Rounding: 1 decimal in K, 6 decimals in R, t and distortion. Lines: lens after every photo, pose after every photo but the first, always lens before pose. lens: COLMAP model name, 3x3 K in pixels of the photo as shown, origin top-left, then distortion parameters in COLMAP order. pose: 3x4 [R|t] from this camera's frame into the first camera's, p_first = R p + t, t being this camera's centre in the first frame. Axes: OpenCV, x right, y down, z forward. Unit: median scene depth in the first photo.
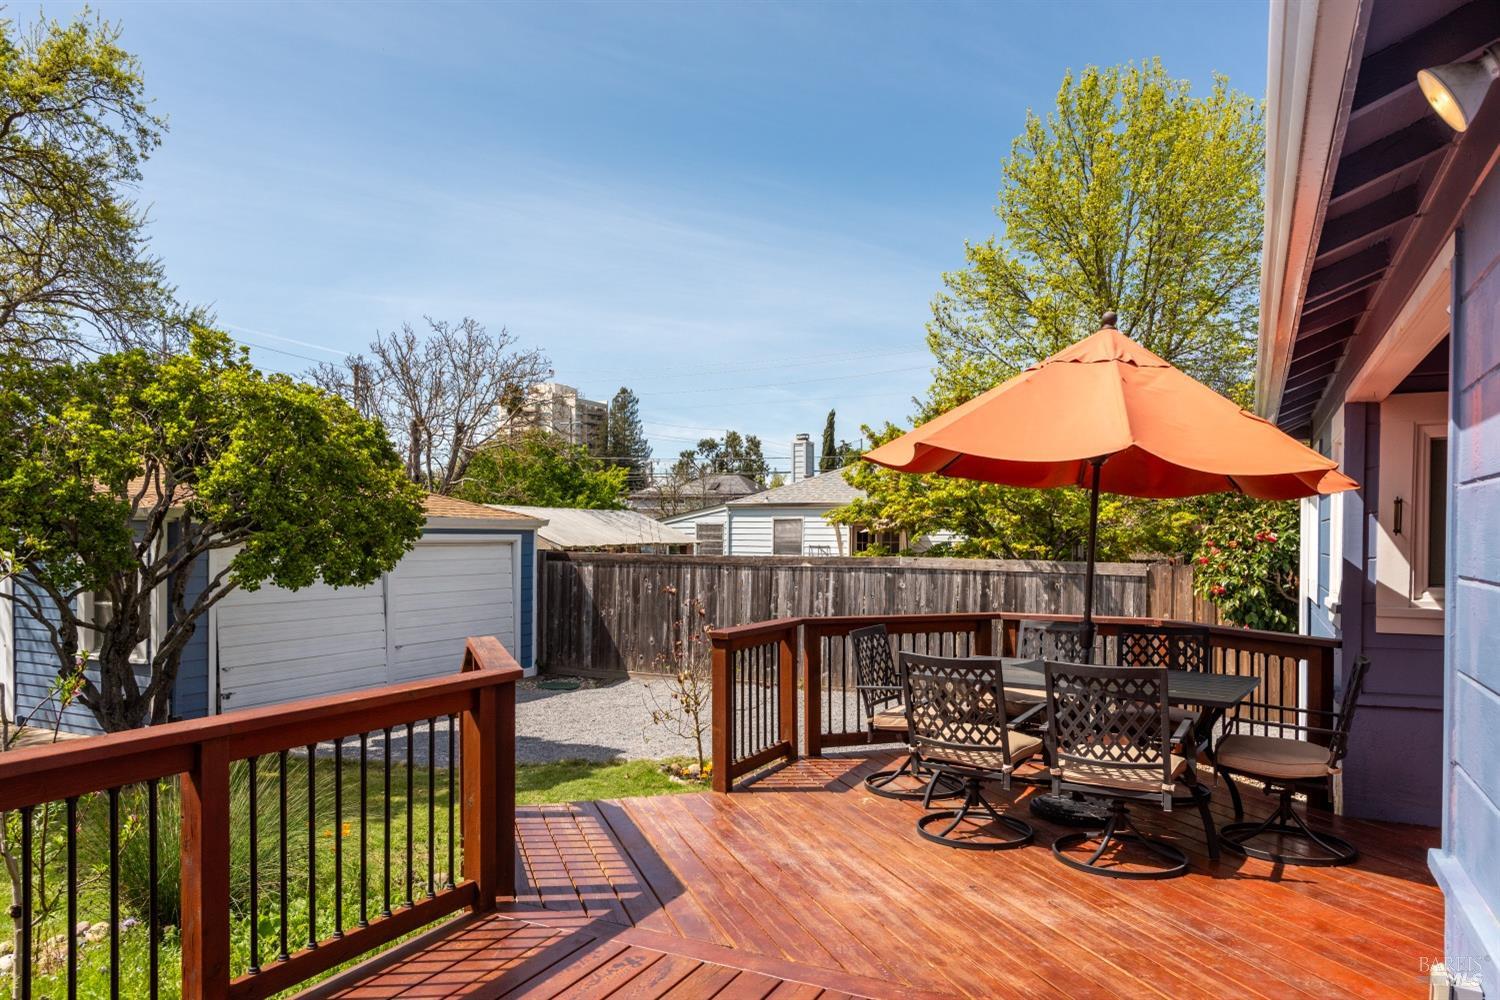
lens RADIAL K [[1007.0, 0, 779.3], [0, 1007.0, 550.0], [0, 0, 1]] dist [0.003021, -0.009665]
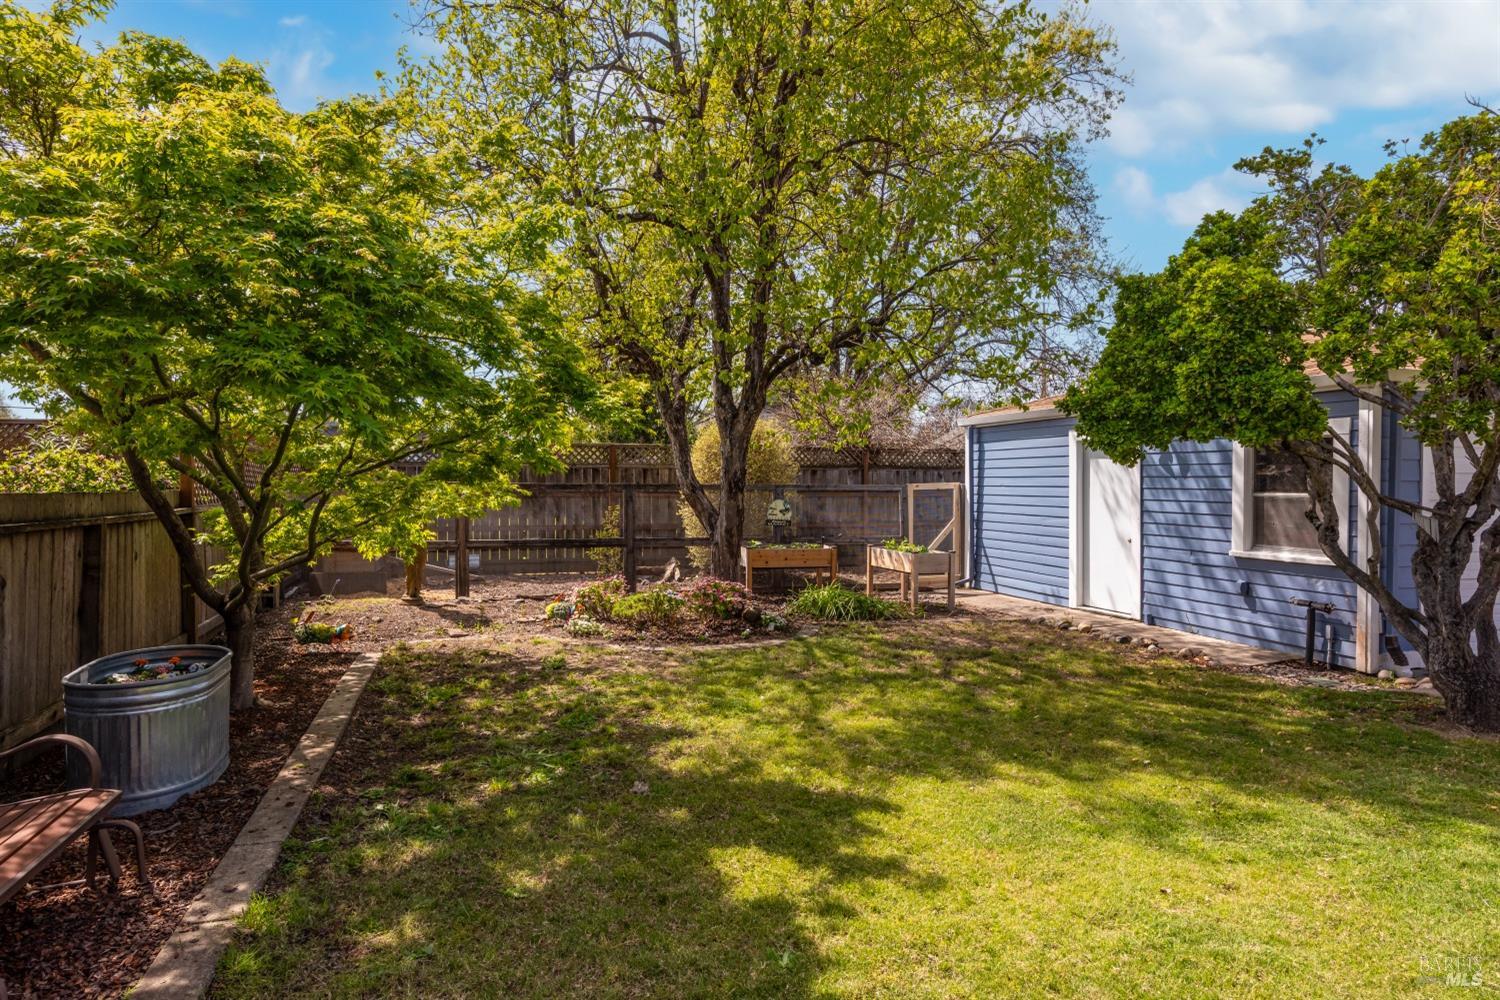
lens RADIAL K [[890.7, 0, 756.9], [0, 890.7, 489.2], [0, 0, 1]] dist [0.031227, 0.000630]
pose [[0.671737, 0.001487, -0.740789, -0.167672], [-0.008940, 0.999941, -0.006100, 0.024642], [0.740736, 0.010720, 0.671711, 0.064398]]
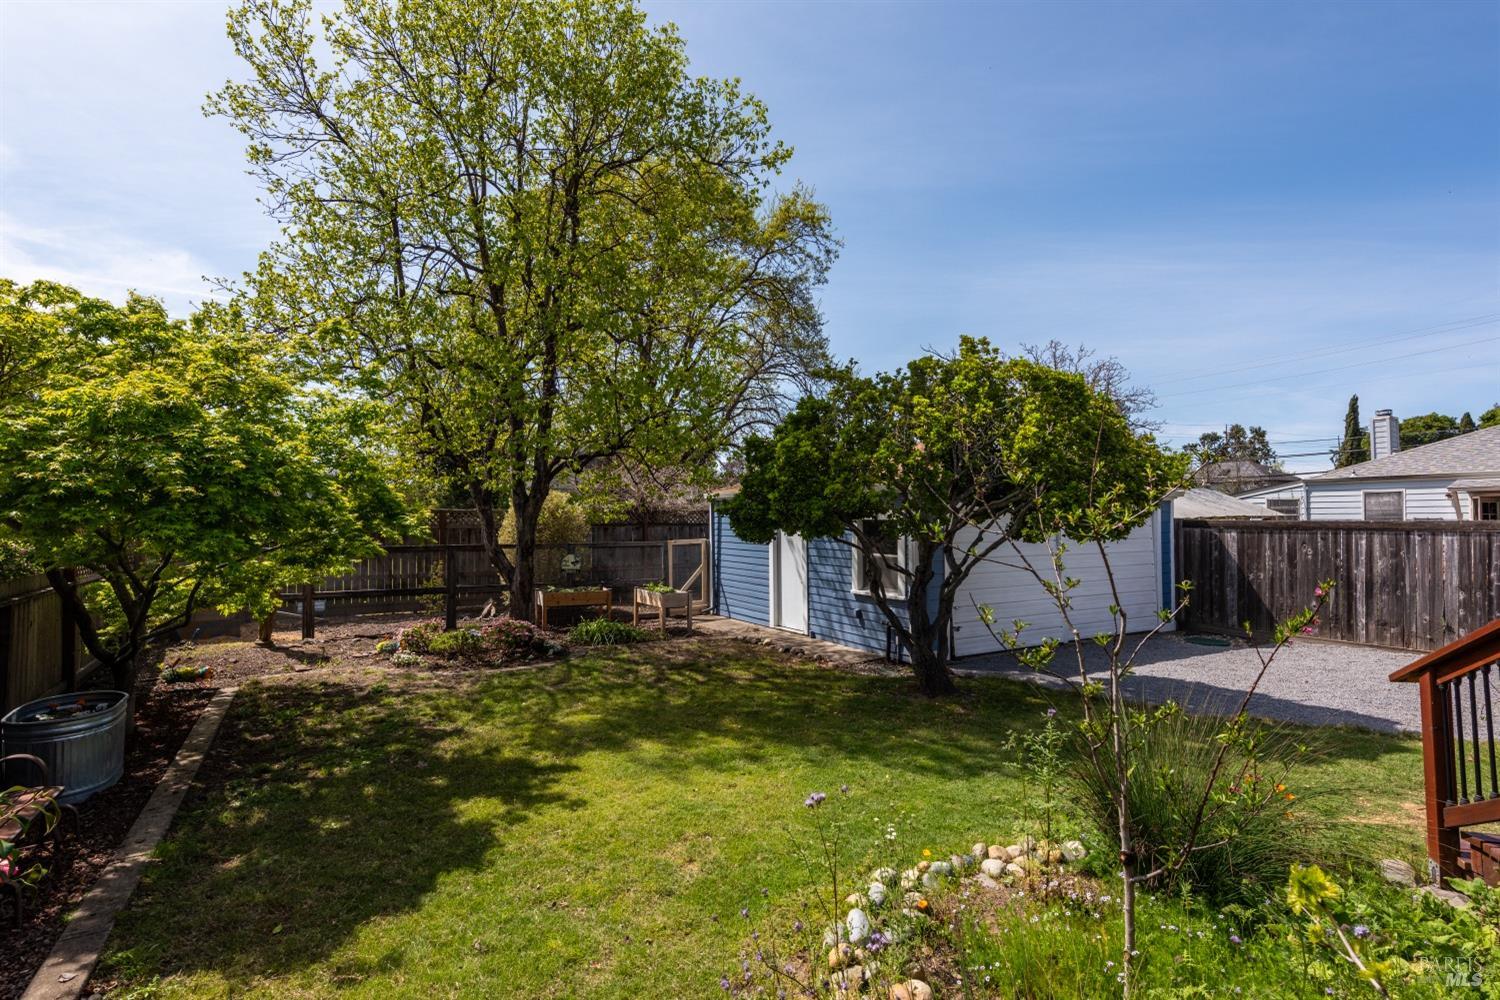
lens RADIAL K [[732.6, 0, 754.8], [0, 732.6, 502.8], [0, 0, 1]] dist [0.016303, -0.006011]
pose [[0.817044, -0.021313, -0.576181, -0.089904], [0.000483, 0.999342, -0.036281, 0.007408], [0.576575, 0.029364, 0.816516, 0.033467]]
